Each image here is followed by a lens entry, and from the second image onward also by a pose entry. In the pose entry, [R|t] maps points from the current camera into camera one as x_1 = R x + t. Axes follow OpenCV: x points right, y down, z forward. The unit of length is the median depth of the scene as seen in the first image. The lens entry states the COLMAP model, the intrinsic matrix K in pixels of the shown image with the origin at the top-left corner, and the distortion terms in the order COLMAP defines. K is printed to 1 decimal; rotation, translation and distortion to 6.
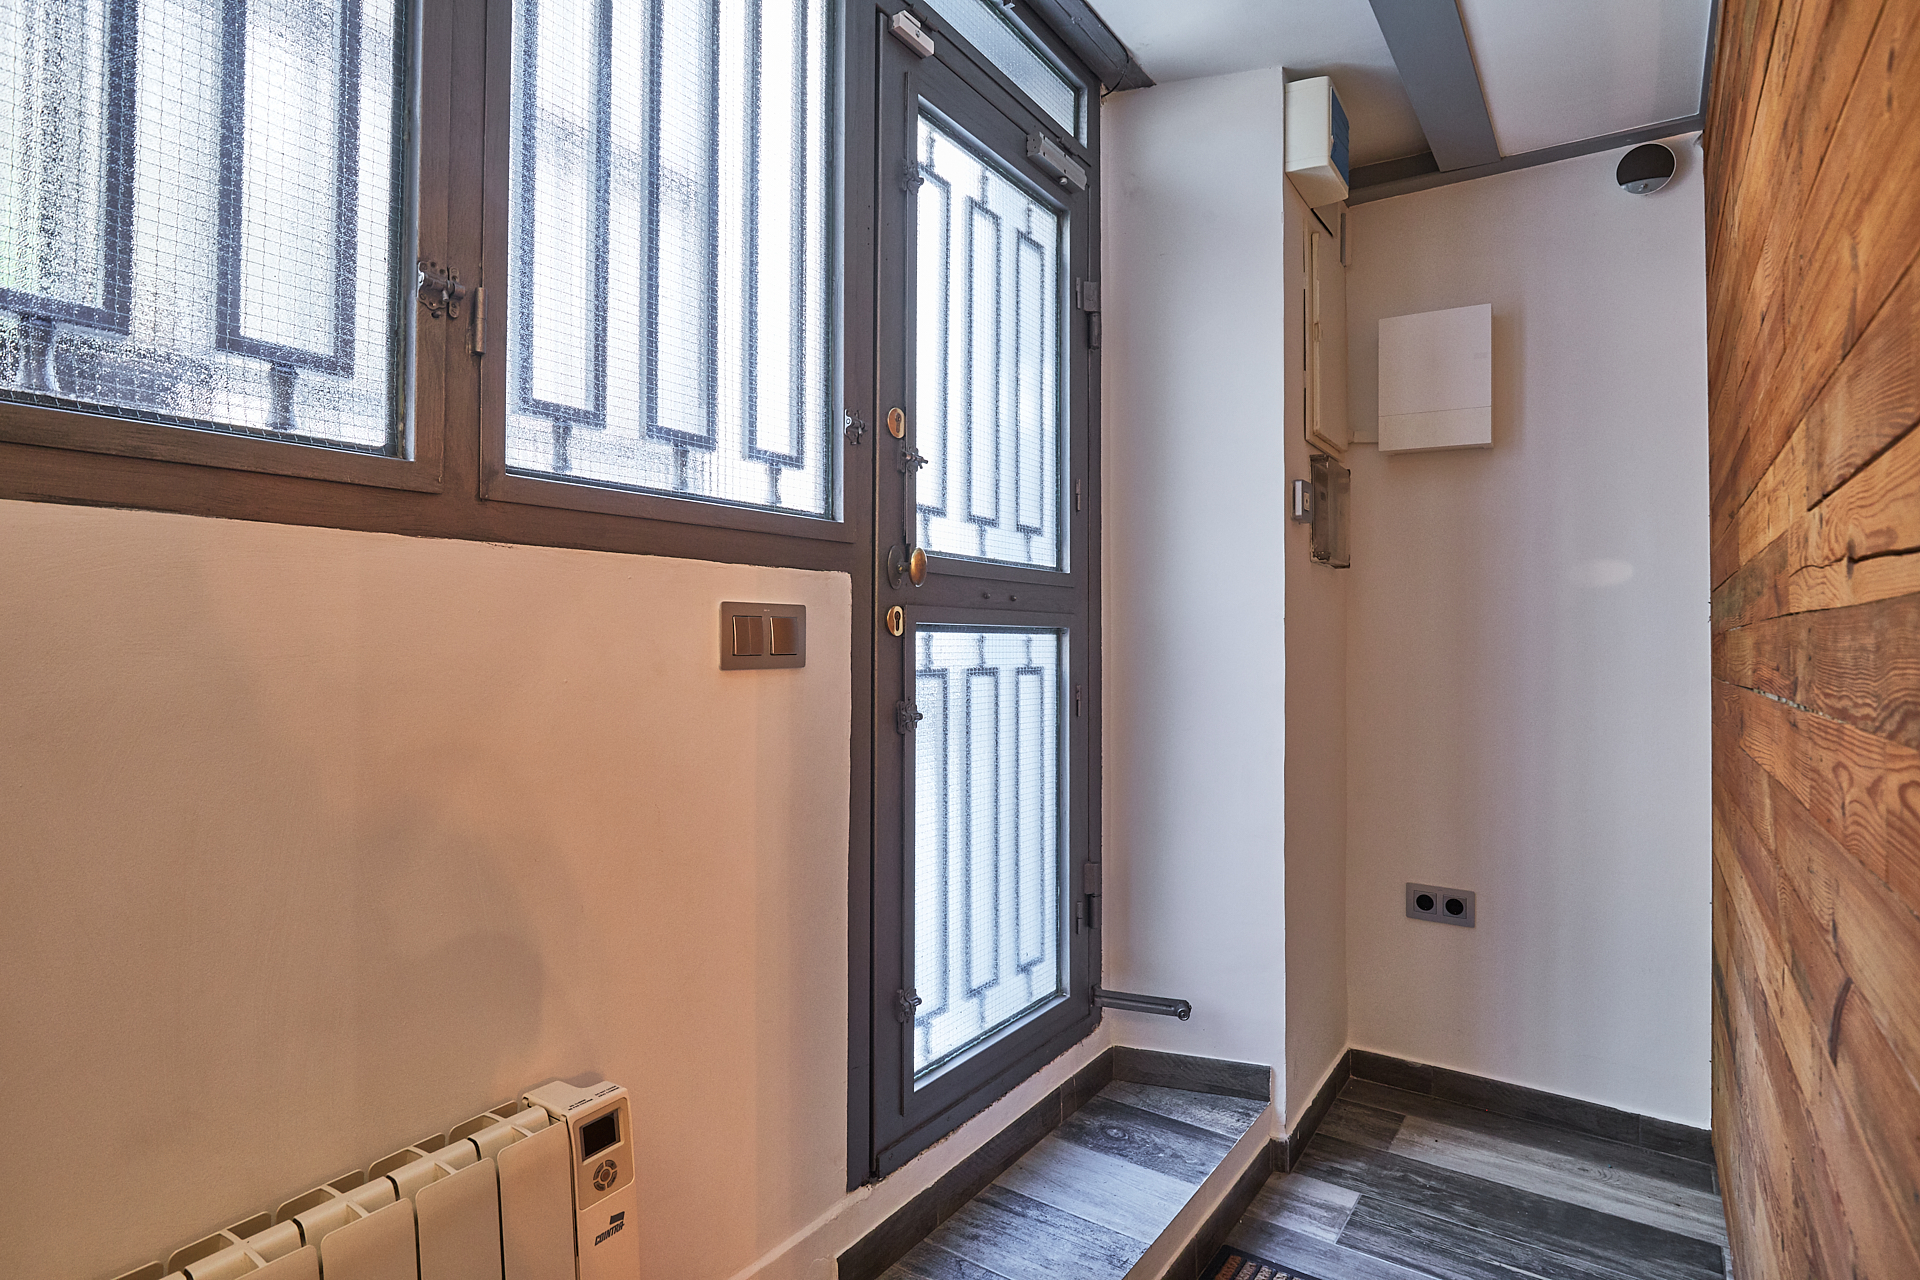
lens RADIAL K [[1034.1, 0, 960.0], [0, 1034.1, 640.0], [0, 0, 1]] dist [-0.000950, -0.000163]
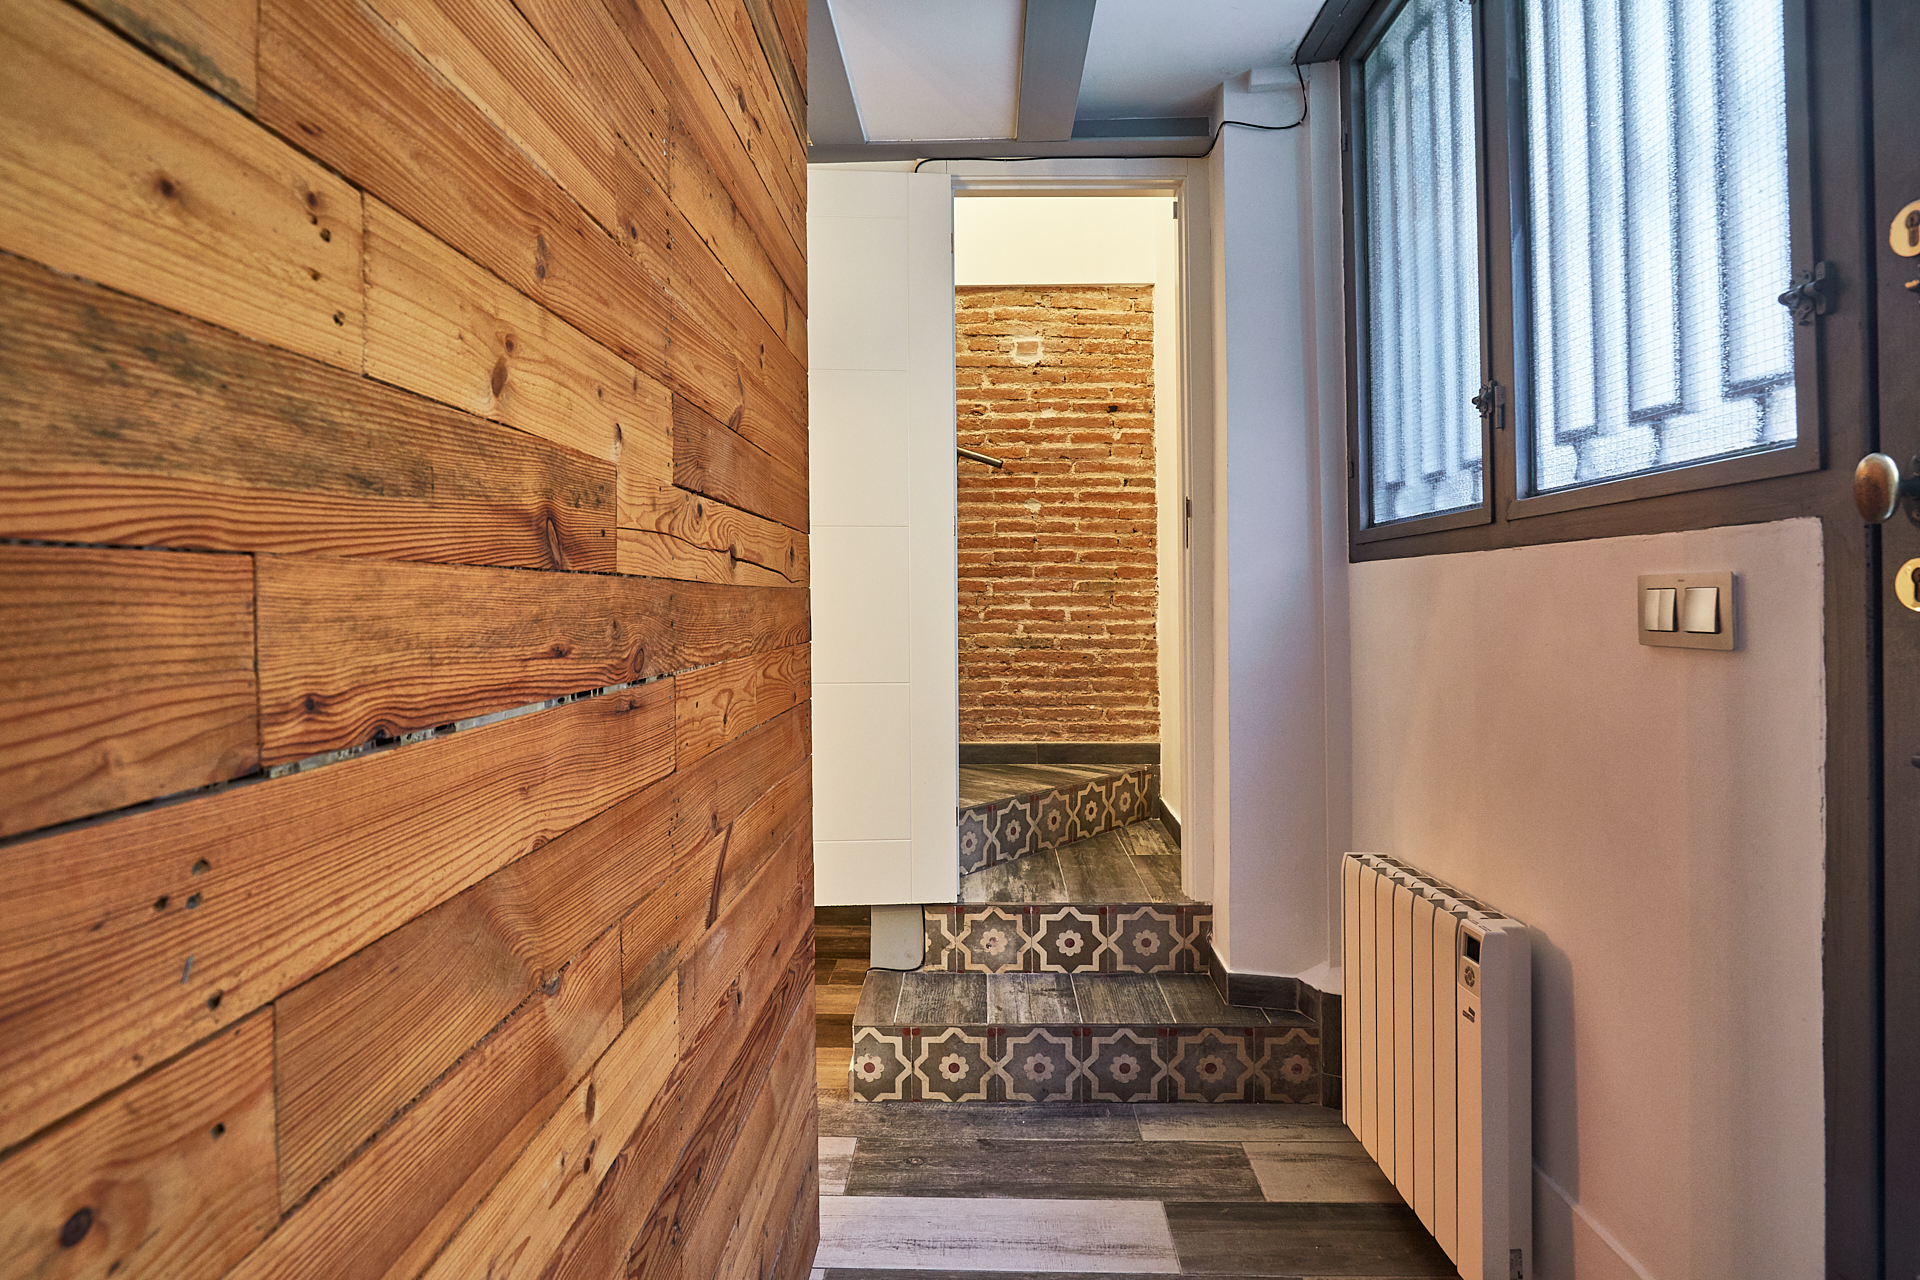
lens RADIAL K [[1034.1, 0, 960.0], [0, 1034.1, 640.0], [0, 0, 1]] dist [-0.000950, -0.000163]
pose [[-0.846460, 0.013404, -0.532283, 0.870828], [-0.011321, 0.999004, 0.043159, -0.012792], [0.532331, 0.042559, -0.845466, 1.571101]]
